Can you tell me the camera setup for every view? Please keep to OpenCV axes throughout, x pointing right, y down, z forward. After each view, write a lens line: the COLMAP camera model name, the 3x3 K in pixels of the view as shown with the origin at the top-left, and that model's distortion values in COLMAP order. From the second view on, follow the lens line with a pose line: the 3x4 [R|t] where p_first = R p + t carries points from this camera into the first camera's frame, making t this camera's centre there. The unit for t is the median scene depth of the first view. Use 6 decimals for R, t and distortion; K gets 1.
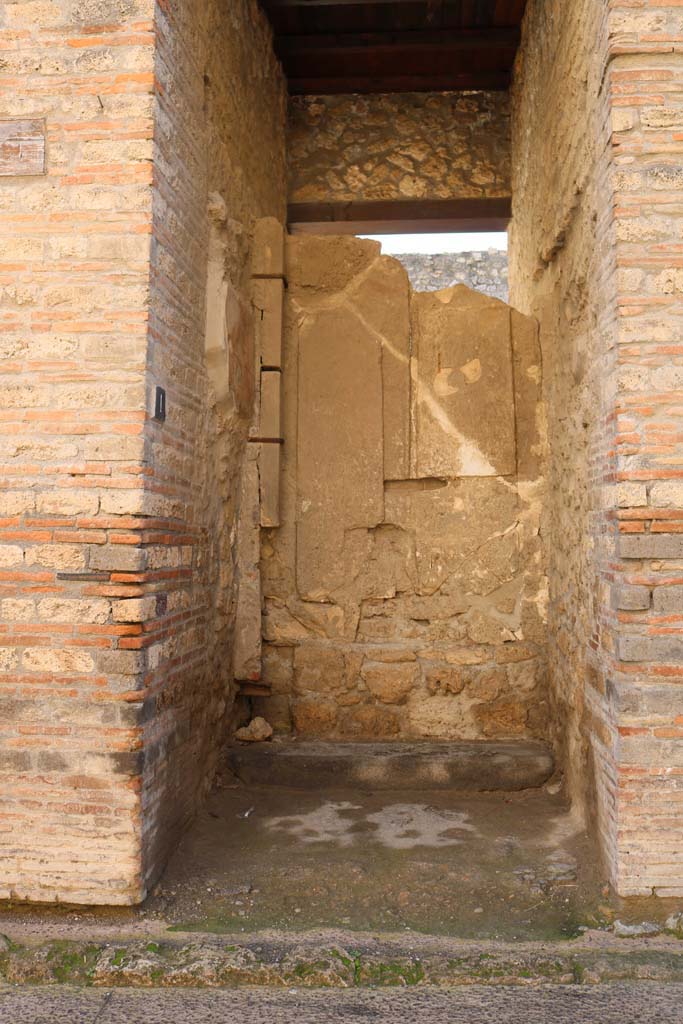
lens RADIAL K [[1074.1, 0, 367.1], [0, 1074.1, 514.0], [0, 0, 1]] dist [-0.148872, 0.163613]
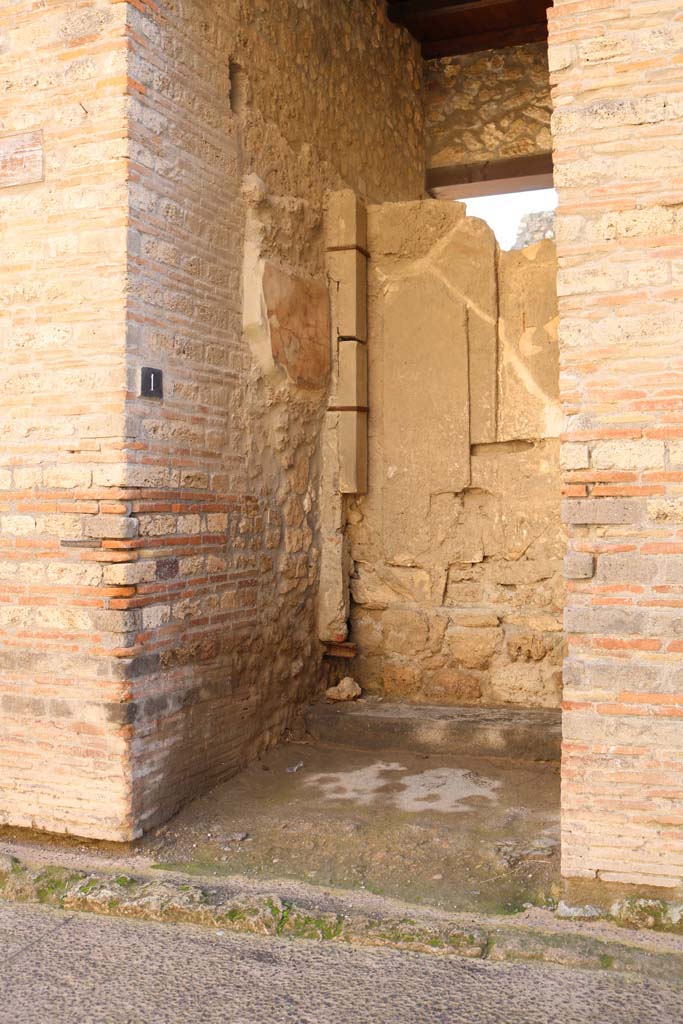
lens RADIAL K [[1074.1, 0, 367.1], [0, 1074.1, 514.0], [0, 0, 1]] dist [-0.148872, 0.163613]
pose [[0.951735, -0.009207, -0.306782, 0.354804], [0.020266, 0.999254, 0.032884, -0.002066], [0.306250, -0.037514, 0.951212, 0.039389]]
